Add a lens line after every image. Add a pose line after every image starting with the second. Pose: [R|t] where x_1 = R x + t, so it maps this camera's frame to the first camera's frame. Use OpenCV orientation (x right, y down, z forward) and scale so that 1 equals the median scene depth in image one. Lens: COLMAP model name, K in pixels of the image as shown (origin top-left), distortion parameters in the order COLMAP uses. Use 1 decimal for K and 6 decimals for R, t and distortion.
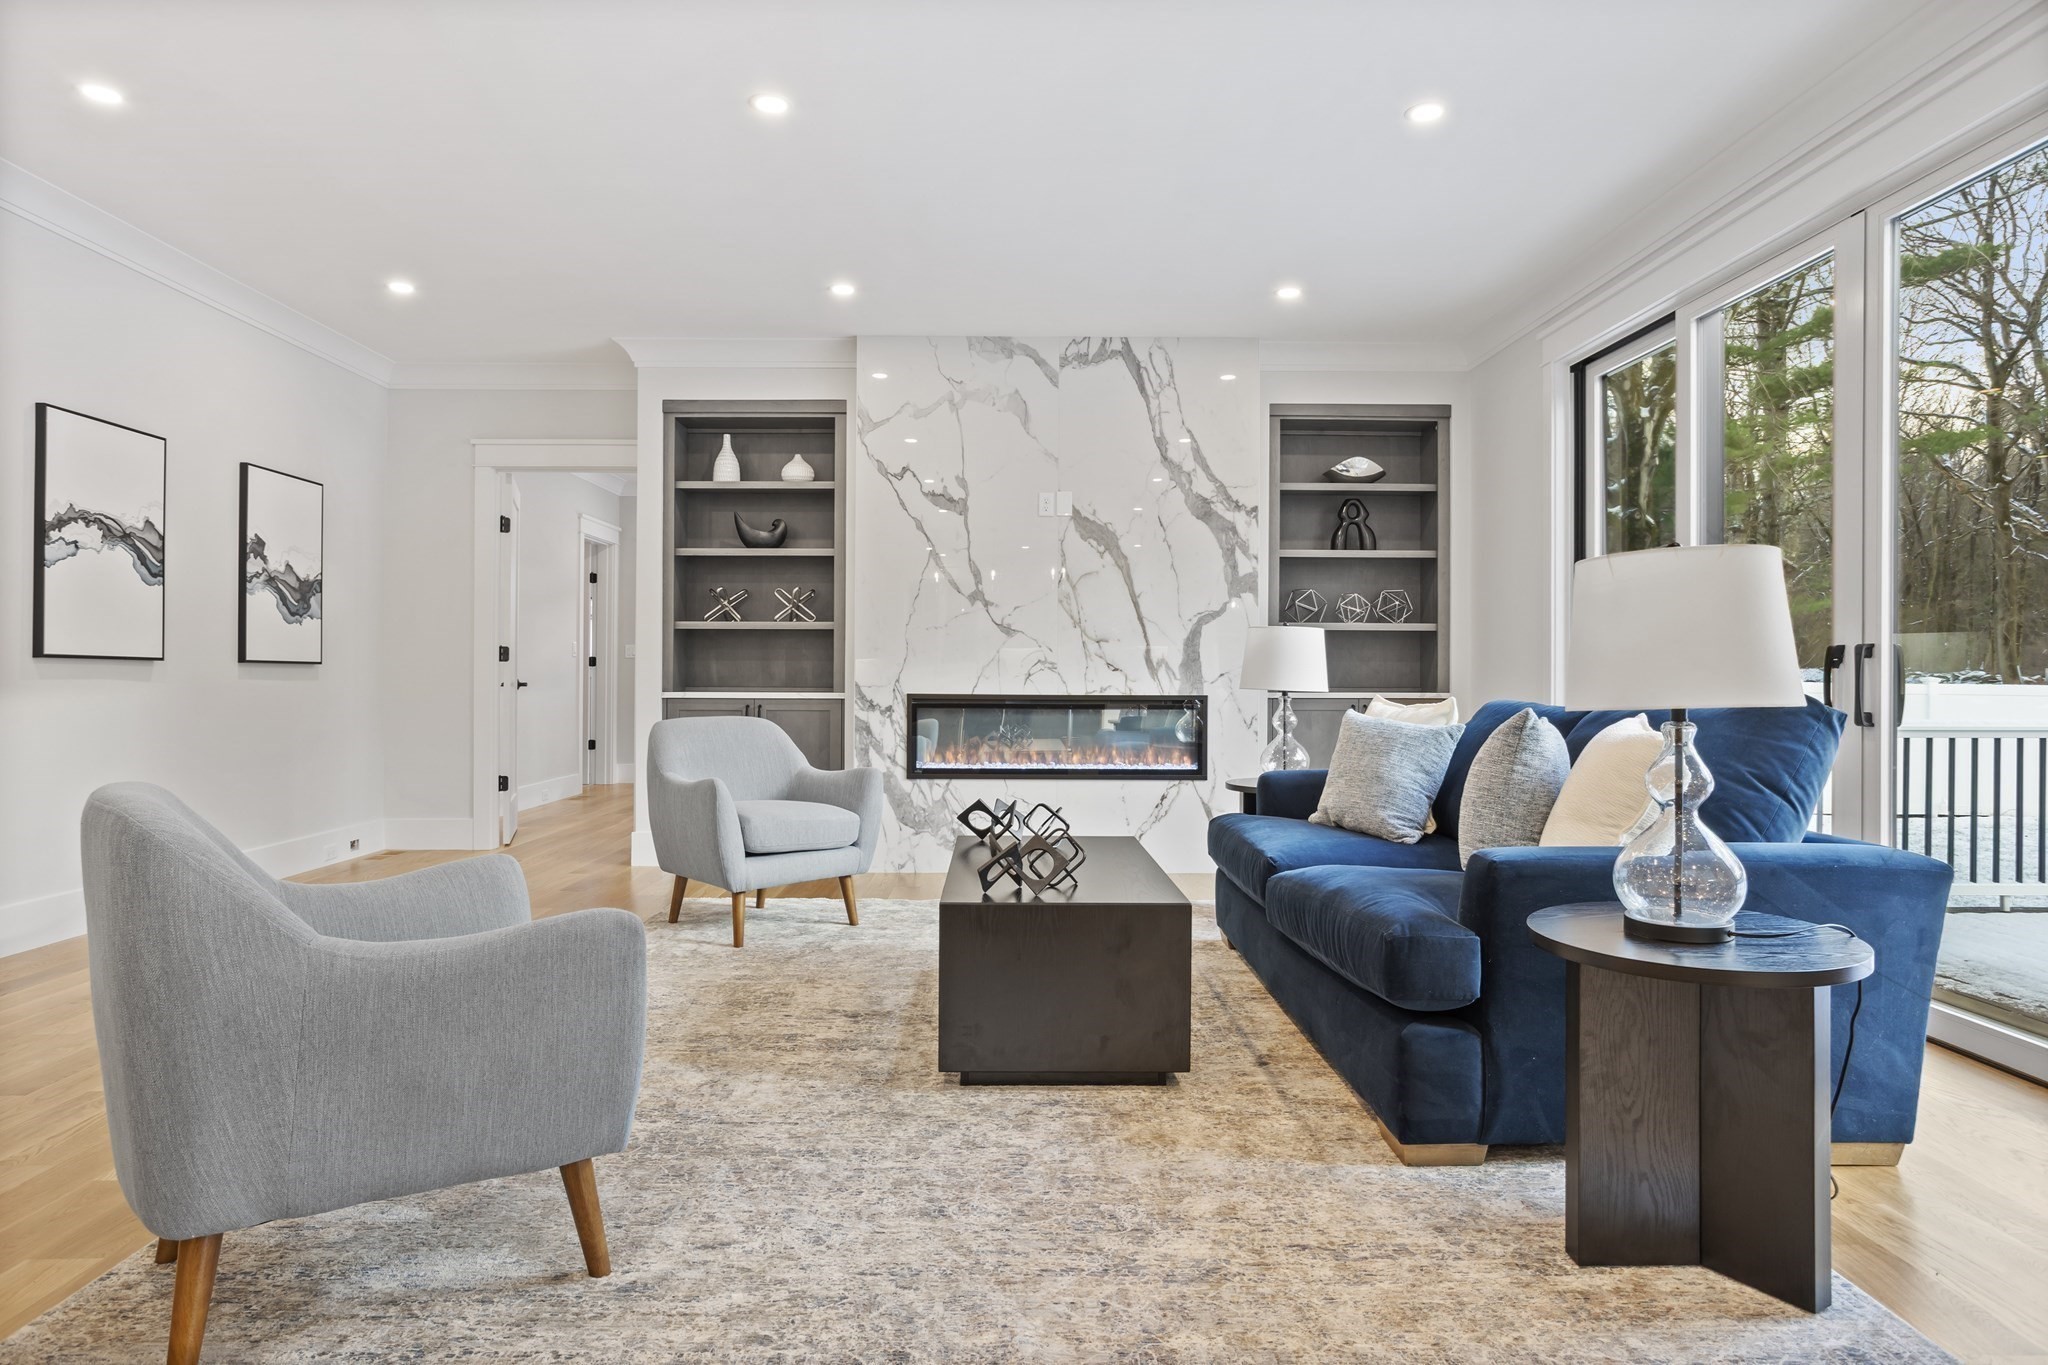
lens RADIAL K [[1204.5, 0, 1017.2], [0, 1204.5, 658.0], [0, 0, 1]] dist [-0.028907, 0.000294]
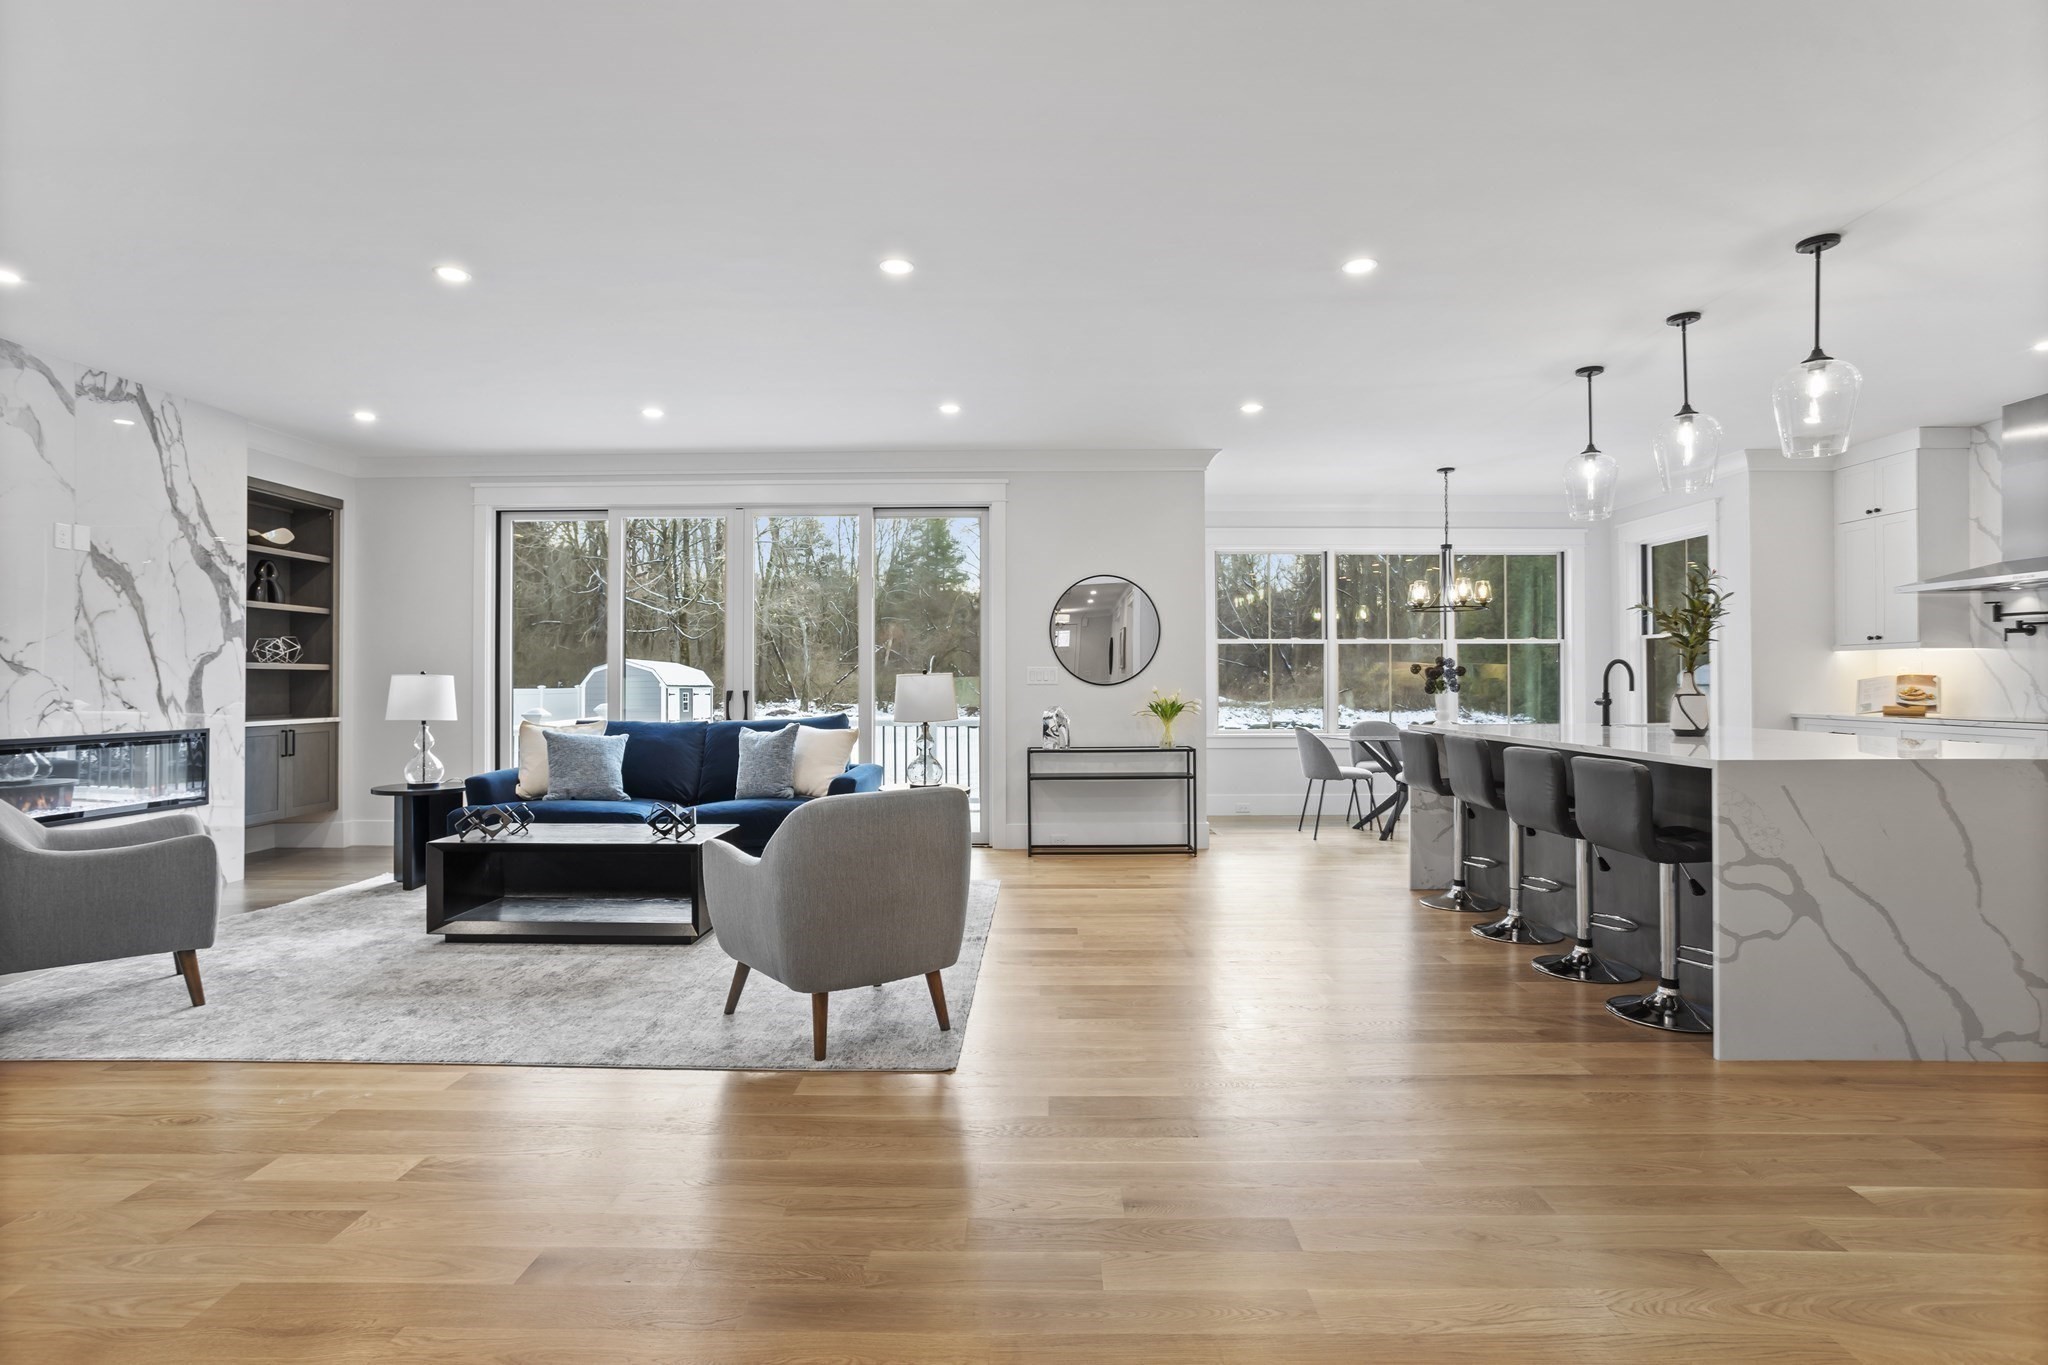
lens RADIAL K [[1000.8, 0, 1021.2], [0, 1000.8, 672.2], [0, 0, 1]] dist [-0.051026, 0.029794]
pose [[0.034712, 0.004605, 0.999387, -0.721328], [-0.012640, 0.999911, -0.004169, -0.026336], [-0.999317, -0.012488, 0.034767, 0.215167]]
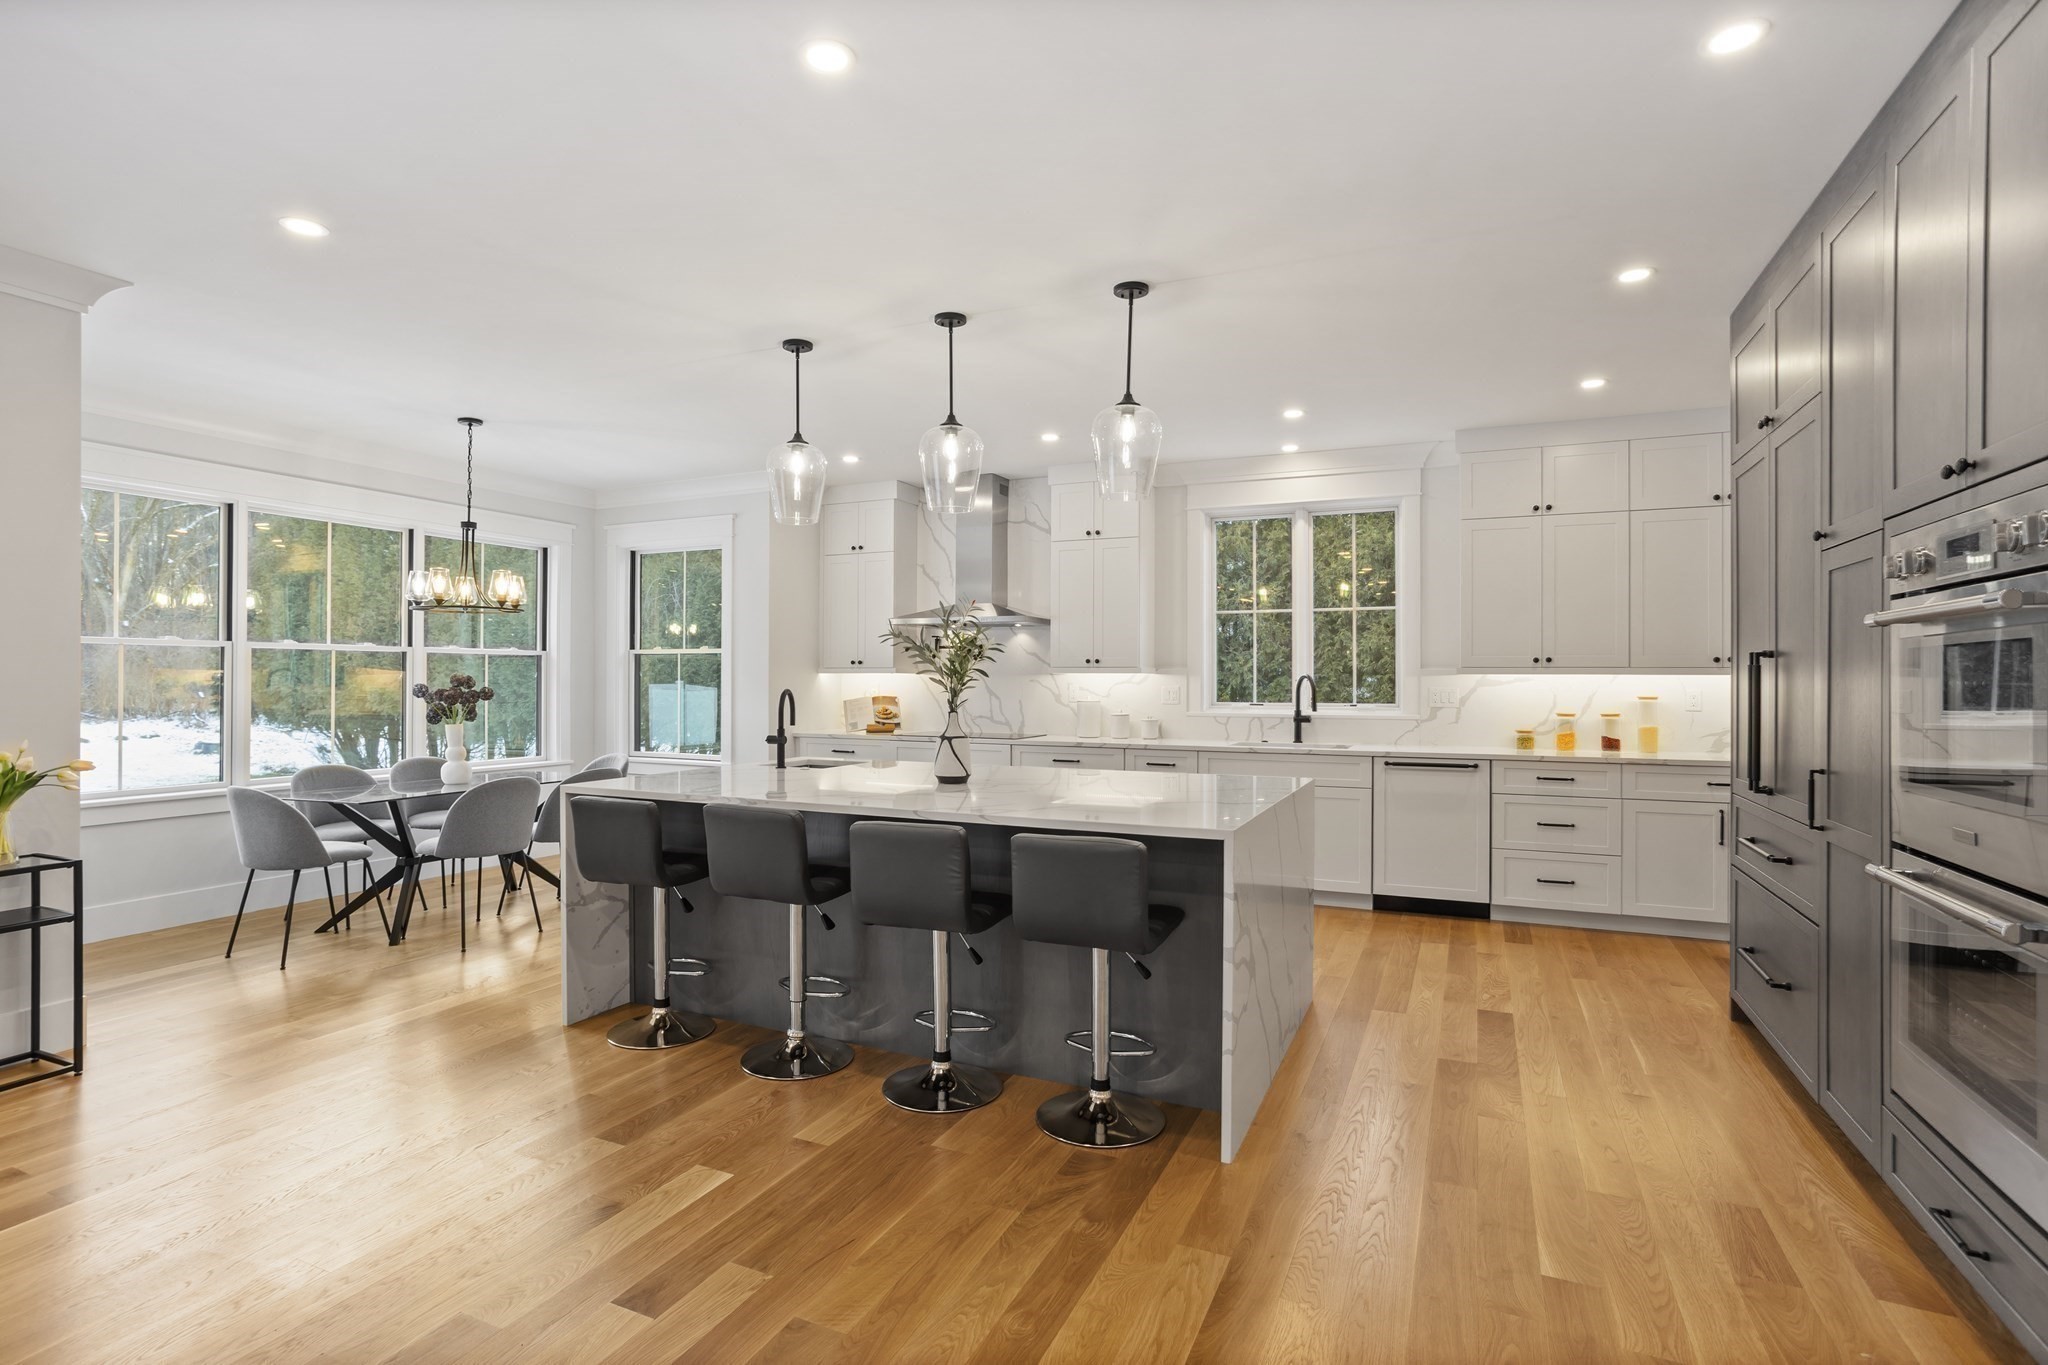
lens RADIAL K [[1000.8, 0, 1021.2], [0, 1000.8, 672.2], [0, 0, 1]] dist [-0.051026, 0.029794]
pose [[-0.901750, -0.004058, 0.432238, -0.328881], [-0.013011, 0.999758, -0.017758, -0.049197], [-0.432061, -0.021637, -0.901585, 0.323687]]
